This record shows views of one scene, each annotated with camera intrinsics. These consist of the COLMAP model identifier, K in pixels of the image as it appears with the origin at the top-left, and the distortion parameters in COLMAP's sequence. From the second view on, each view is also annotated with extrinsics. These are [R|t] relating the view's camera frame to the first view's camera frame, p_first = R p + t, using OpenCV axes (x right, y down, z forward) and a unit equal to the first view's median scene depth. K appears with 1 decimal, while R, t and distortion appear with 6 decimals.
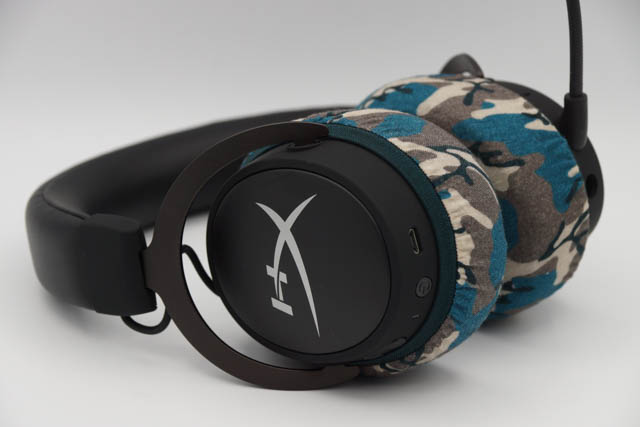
lens RADIAL K [[2169.7, 0, 320.0], [0, 2169.7, 213.5], [0, 0, 1]] dist [0.685652, -0.971886]
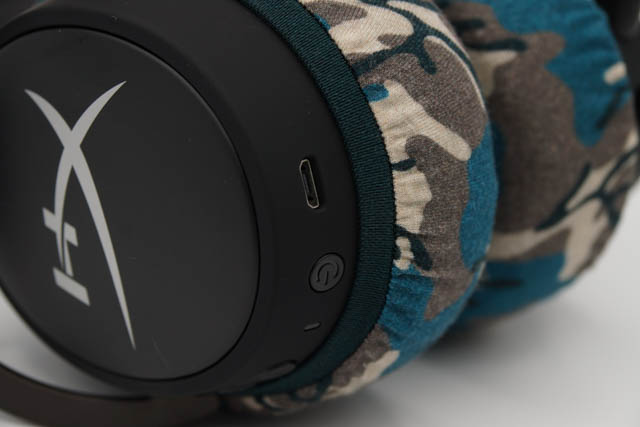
lens RADIAL K [[2079.8, 0, 320.0], [0, 2079.8, 213.5], [0, 0, 1]] dist [-0.330806, -1.284749]
pose [[0.999081, 0.038370, -0.019118, 0.054054], [-0.036583, 0.995590, 0.086387, -0.021521], [0.022348, -0.085608, 0.996078, 0.513092]]
